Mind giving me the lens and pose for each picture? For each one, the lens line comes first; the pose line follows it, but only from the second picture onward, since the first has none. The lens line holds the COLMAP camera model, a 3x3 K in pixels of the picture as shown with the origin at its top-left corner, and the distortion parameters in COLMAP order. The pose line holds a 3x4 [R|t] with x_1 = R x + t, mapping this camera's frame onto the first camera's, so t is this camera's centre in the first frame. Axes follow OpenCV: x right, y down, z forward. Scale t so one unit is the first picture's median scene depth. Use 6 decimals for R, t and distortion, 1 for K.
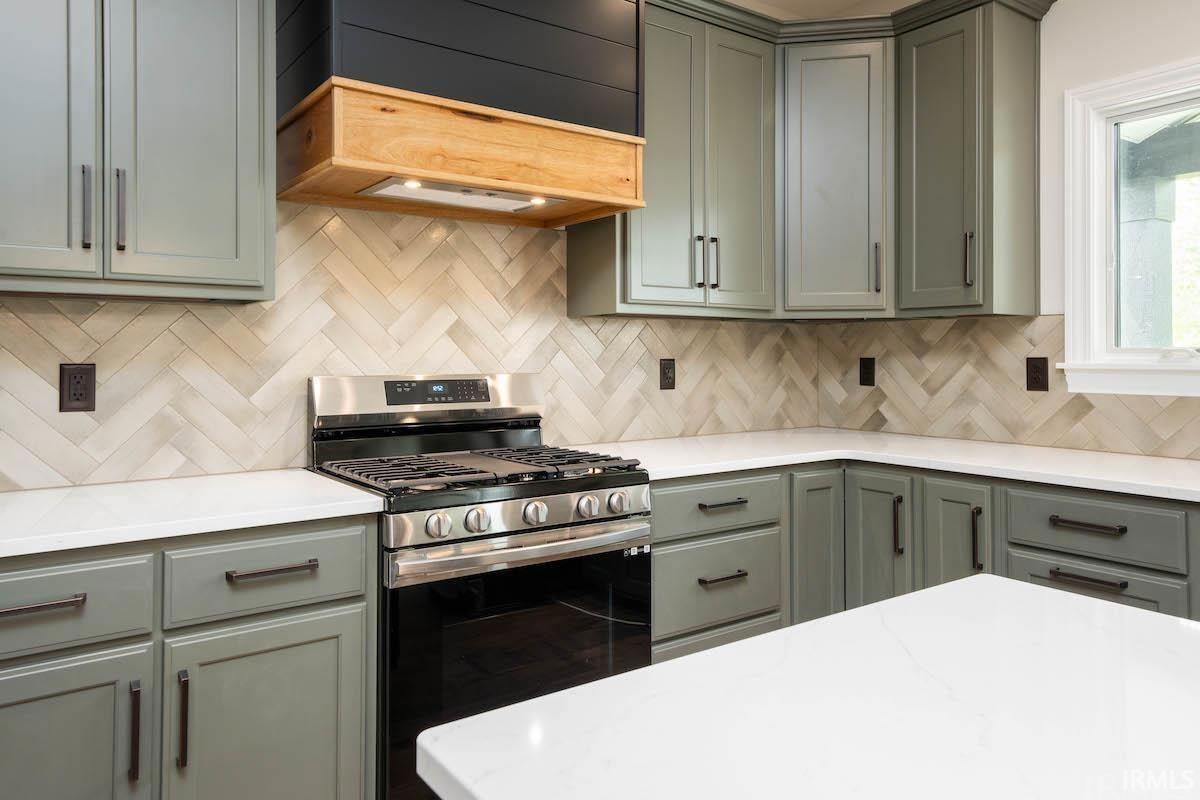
lens RADIAL K [[831.8, 0, 605.1], [0, 831.8, 345.9], [0, 0, 1]] dist [0.009855, 0.003093]
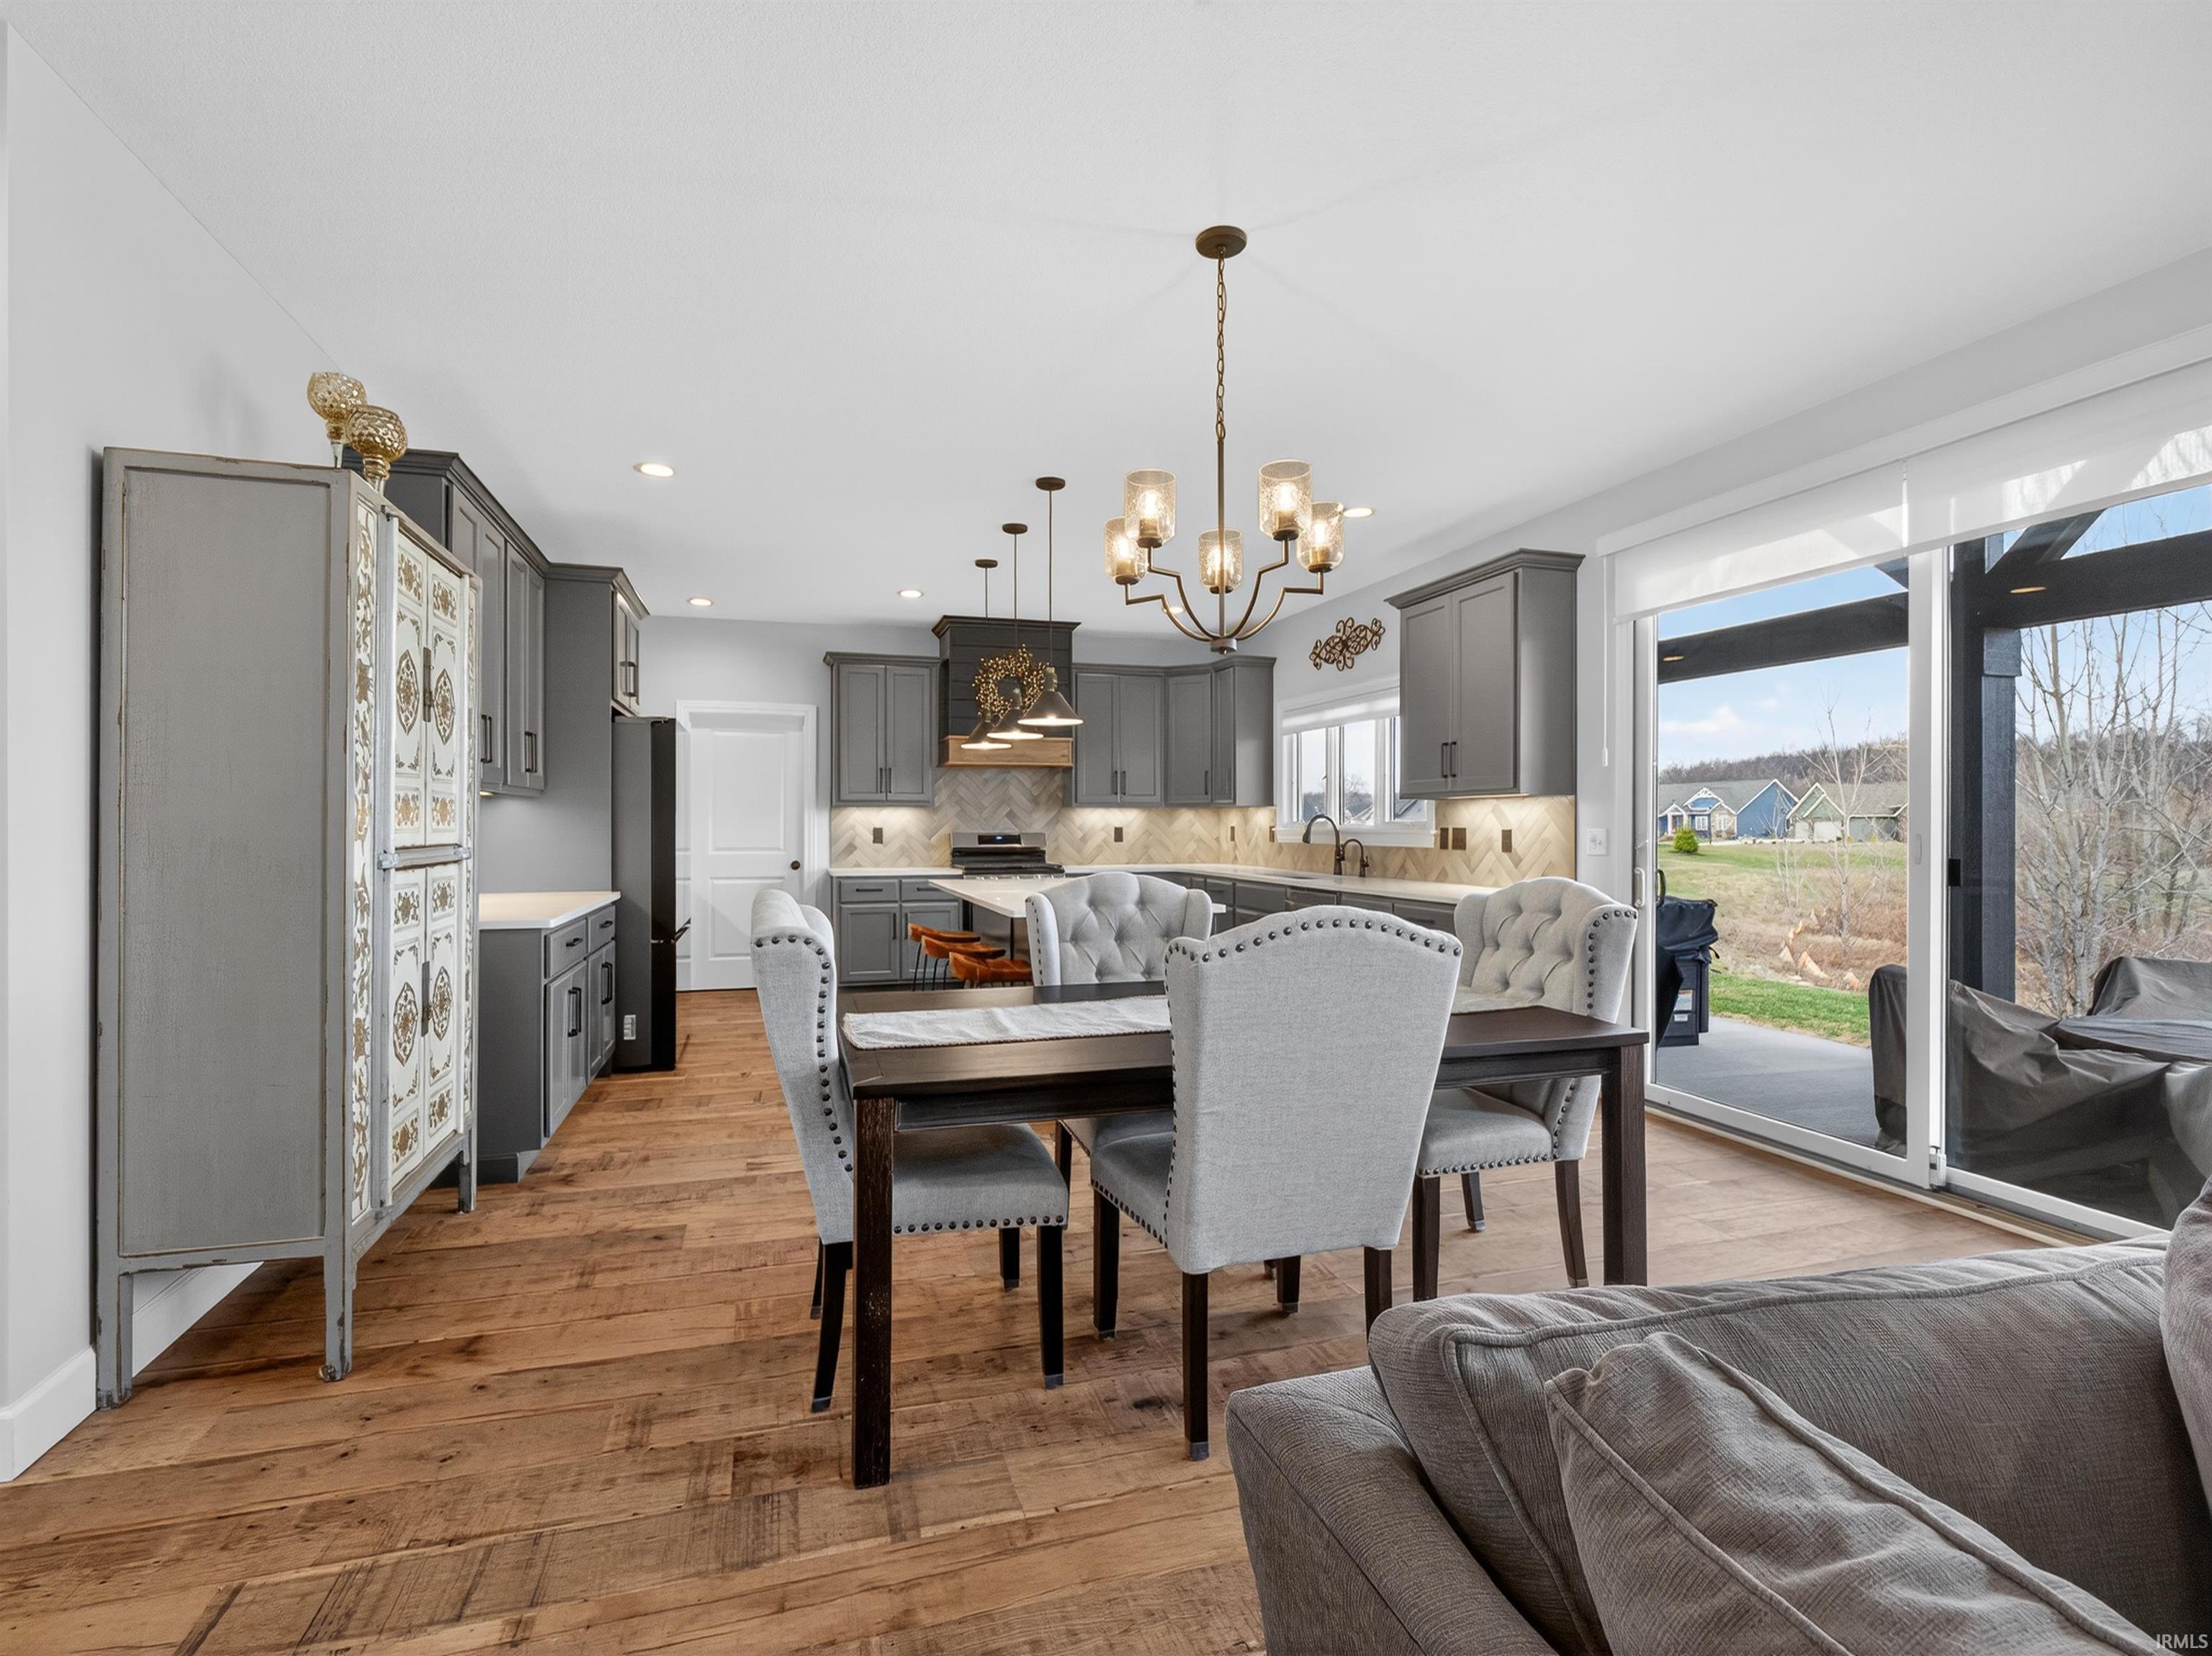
lens RADIAL K [[1045.1, 0, 1090.9], [0, 1045.1, 826.2], [0, 0, 1]] dist [-0.002851, 0.000080]
pose [[0.944834, 0.001068, -0.327547, 1.099548], [0.002904, 0.999928, 0.011639, -0.020934], [0.327535, -0.011949, 0.944763, -1.908459]]
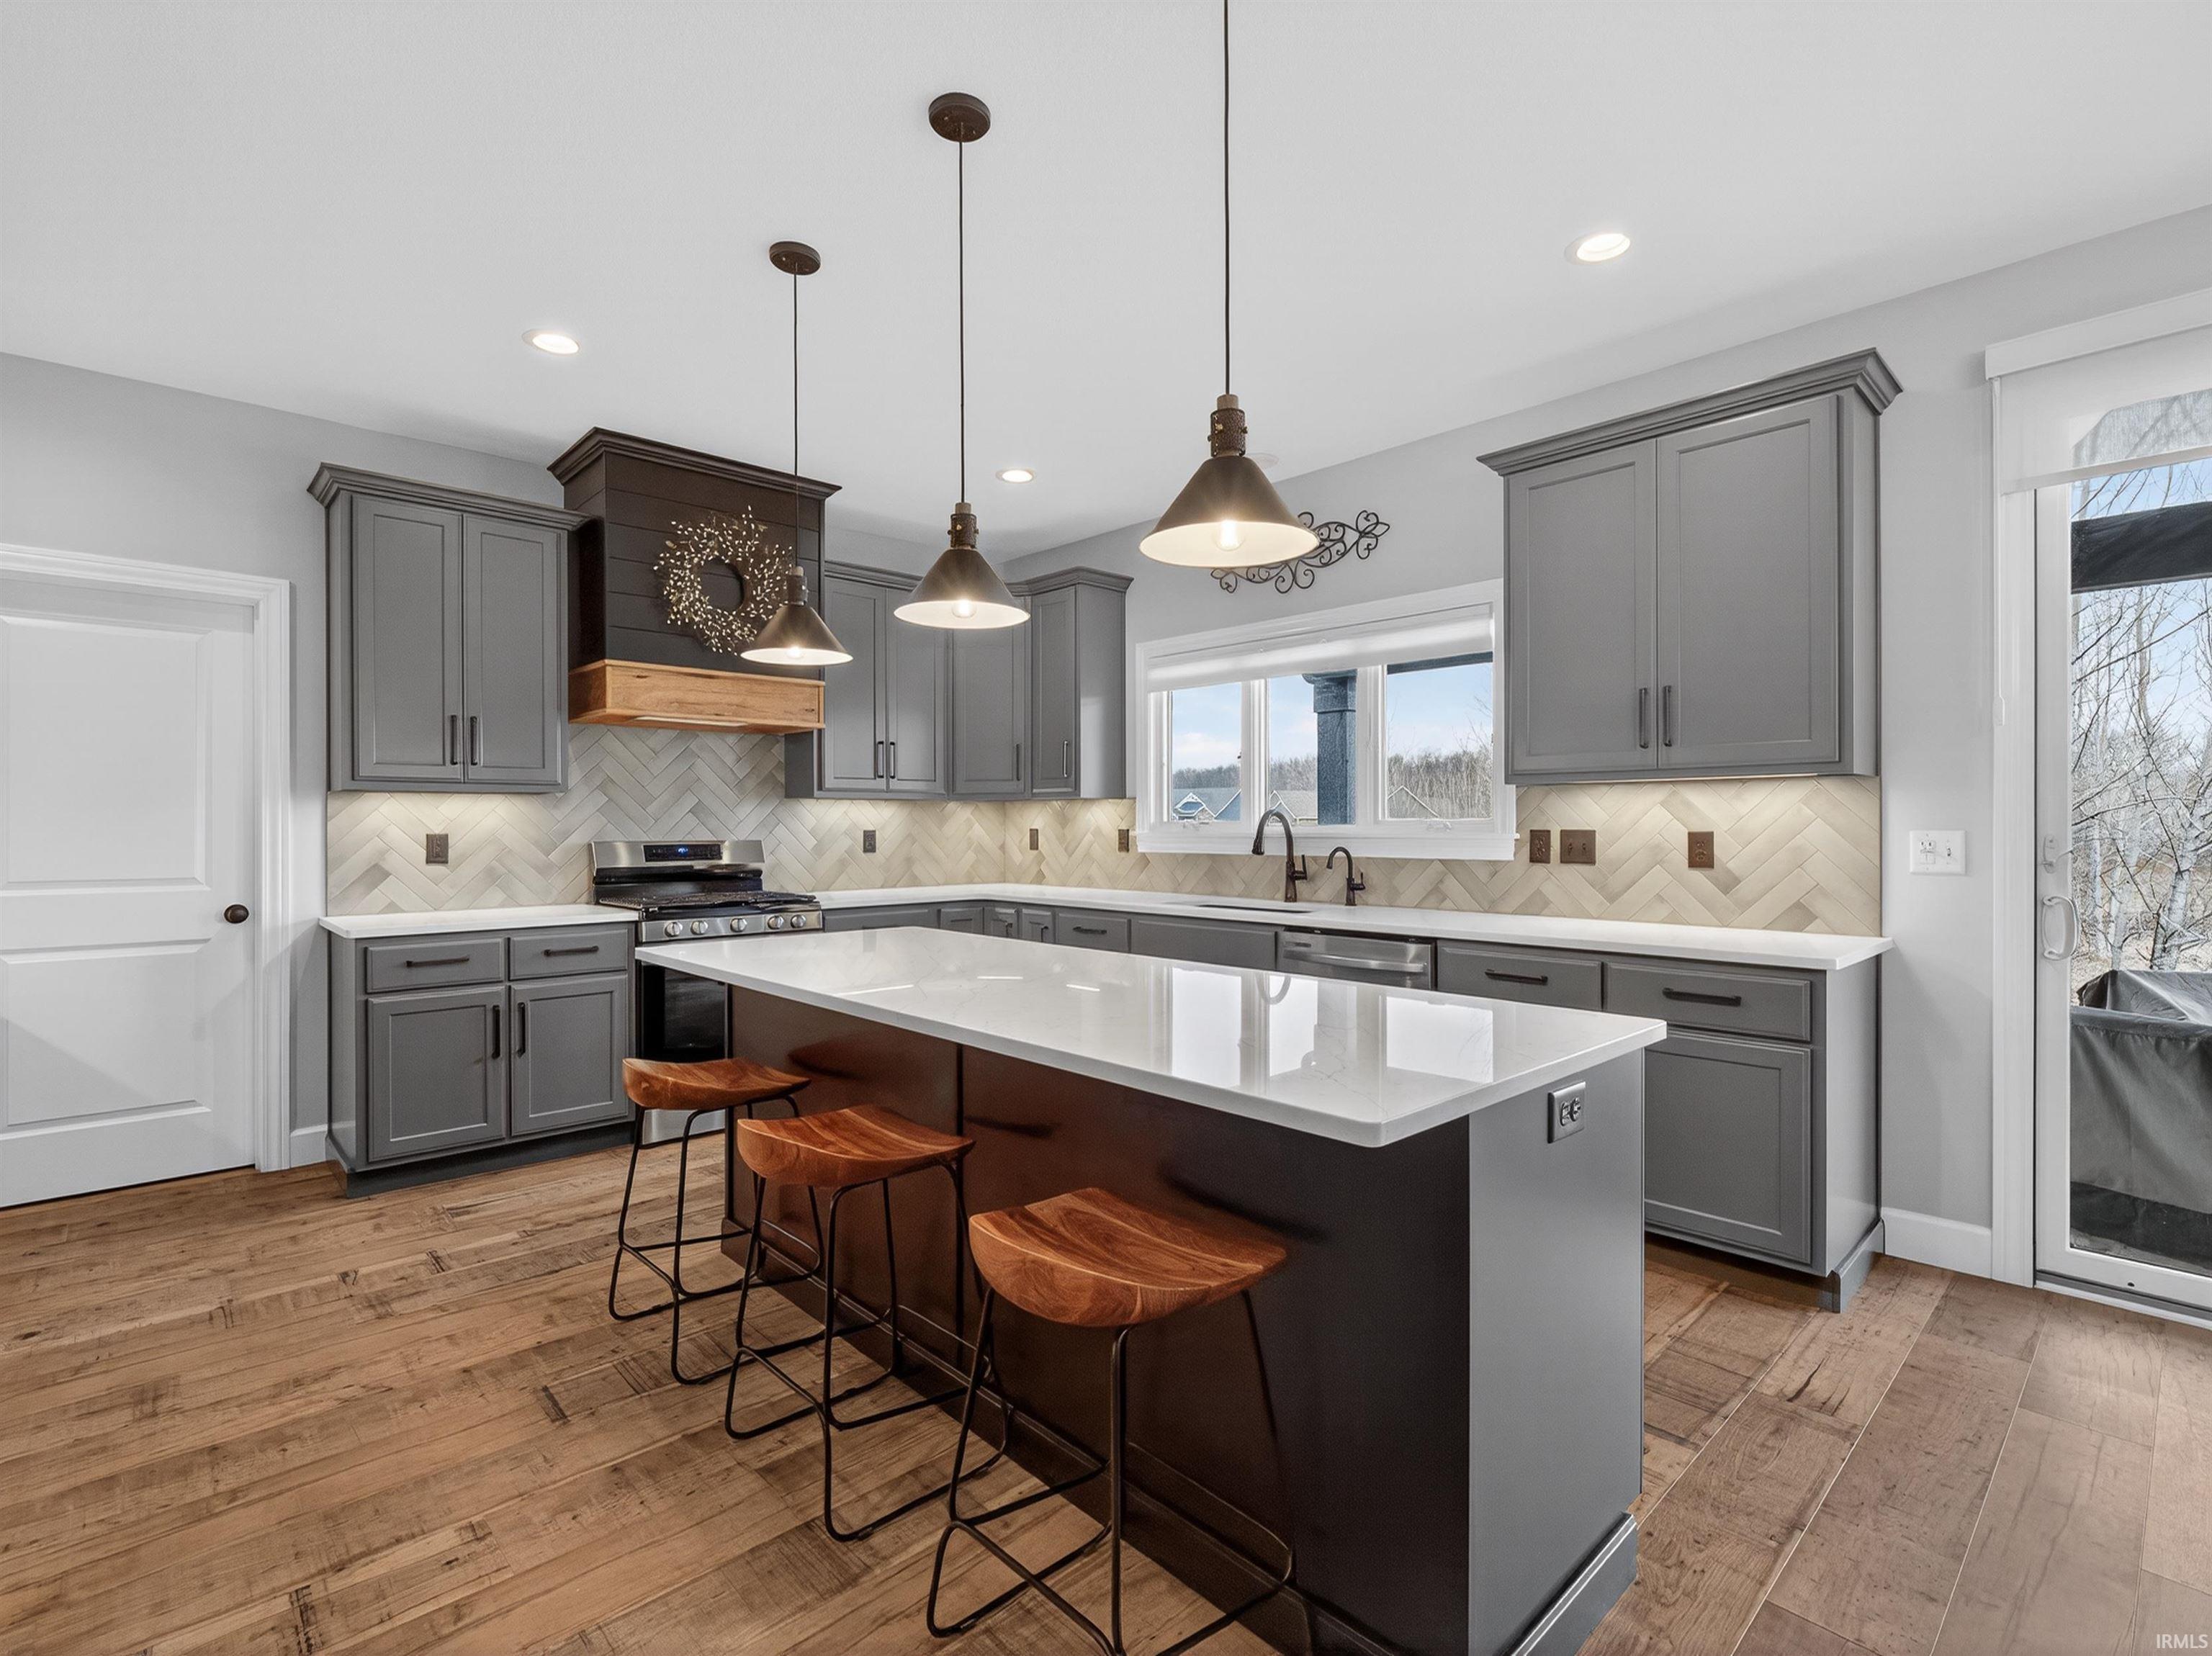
lens RADIAL K [[1045.1, 0, 1090.9], [0, 1045.1, 826.2], [0, 0, 1]] dist [-0.002851, 0.000080]
pose [[0.993173, -0.001954, 0.116638, 0.291400], [0.000679, 0.999940, 0.010966, -0.010283], [-0.116653, -0.010812, 0.993114, -0.883675]]
